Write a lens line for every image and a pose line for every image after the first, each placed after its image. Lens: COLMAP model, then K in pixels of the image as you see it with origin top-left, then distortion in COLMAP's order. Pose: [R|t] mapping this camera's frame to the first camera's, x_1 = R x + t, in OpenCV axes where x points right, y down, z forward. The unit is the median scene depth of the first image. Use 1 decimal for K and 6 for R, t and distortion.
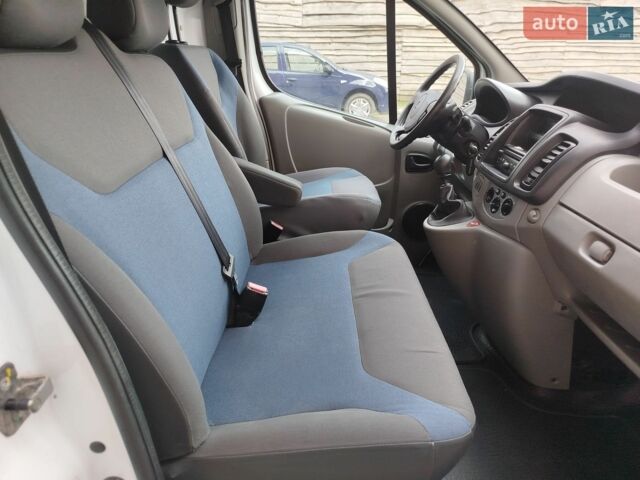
lens RADIAL K [[456.2, 0, 321.5], [0, 456.2, 240.6], [0, 0, 1]] dist [-0.007587, 0.015617]
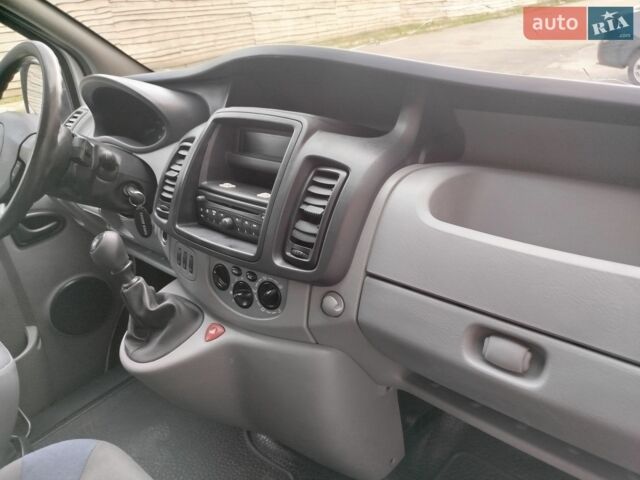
lens RADIAL K [[456.2, 0, 324.1], [0, 456.2, 242.5], [0, 0, 1]] dist [-0.007587, 0.015617]
pose [[0.645729, -0.403667, 0.648141, 0.082844], [0.368022, 0.908267, 0.199023, -0.177215], [-0.669024, 0.110015, 0.735053, 0.412134]]
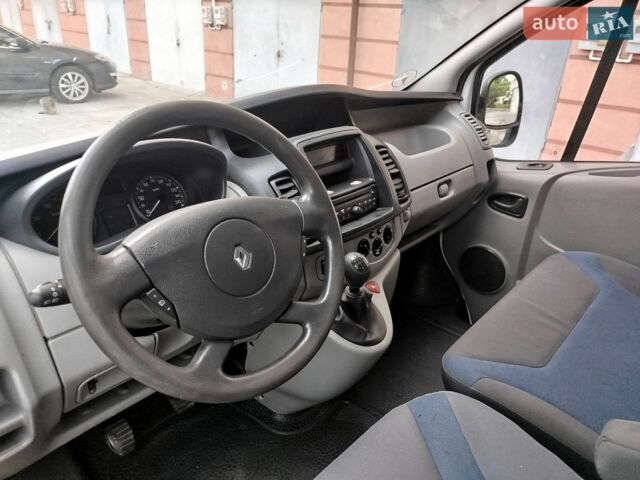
lens RADIAL K [[456.2, 0, 319.9], [0, 456.2, 234.8], [0, 0, 1]] dist [-0.007587, 0.015617]
pose [[-0.725095, -0.340458, 0.598603, -0.038500], [0.207034, 0.721258, 0.661002, -0.566014], [-0.656791, 0.603221, -0.452494, 1.193556]]
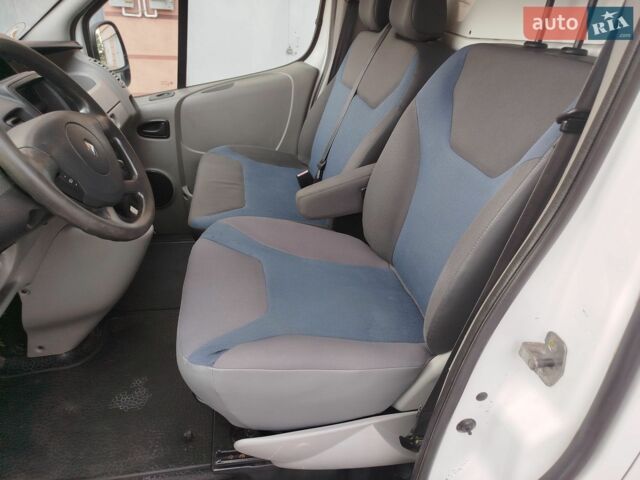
lens RADIAL K [[456.2, 0, 323.8], [0, 456.2, 238.6], [0, 0, 1]] dist [-0.007587, 0.015617]
pose [[-0.982828, 0.012900, -0.184070, 0.063817], [-0.131696, 0.649684, 0.748710, -0.672914], [0.129245, 0.760095, -0.636829, 1.519098]]
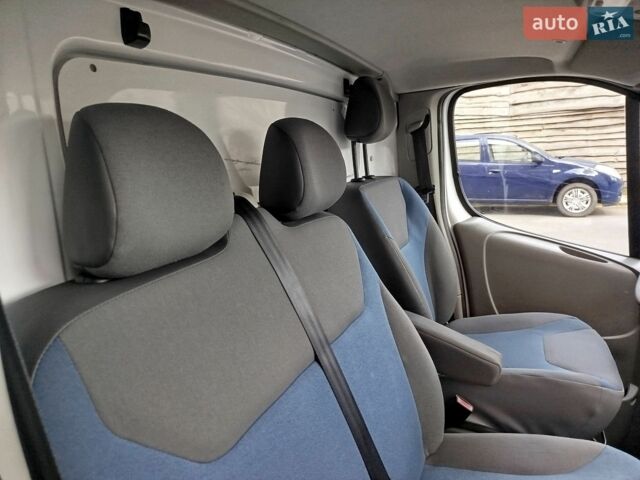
lens RADIAL K [[456.2, 0, 314.7], [0, 456.2, 239.1], [0, 0, 1]] dist [-0.007587, 0.015617]
pose [[0.906469, 0.027092, -0.421402, -0.010140], [-0.102793, 0.982078, -0.157977, -0.158215], [0.409569, 0.186518, 0.893008, 0.147098]]
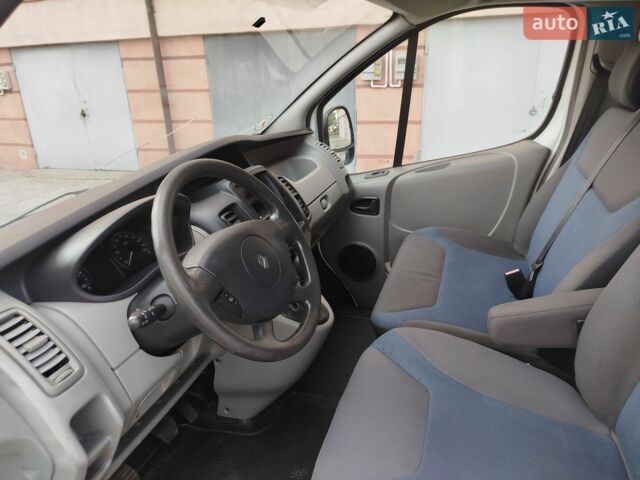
lens RADIAL K [[456.2, 0, 319.1], [0, 456.2, 237.1], [0, 0, 1]] dist [-0.007587, 0.015617]
pose [[-0.945307, -0.103345, 0.309377, 0.002743], [0.139161, 0.730050, 0.669075, -0.684461], [-0.295006, 0.675535, -0.675740, 1.398231]]
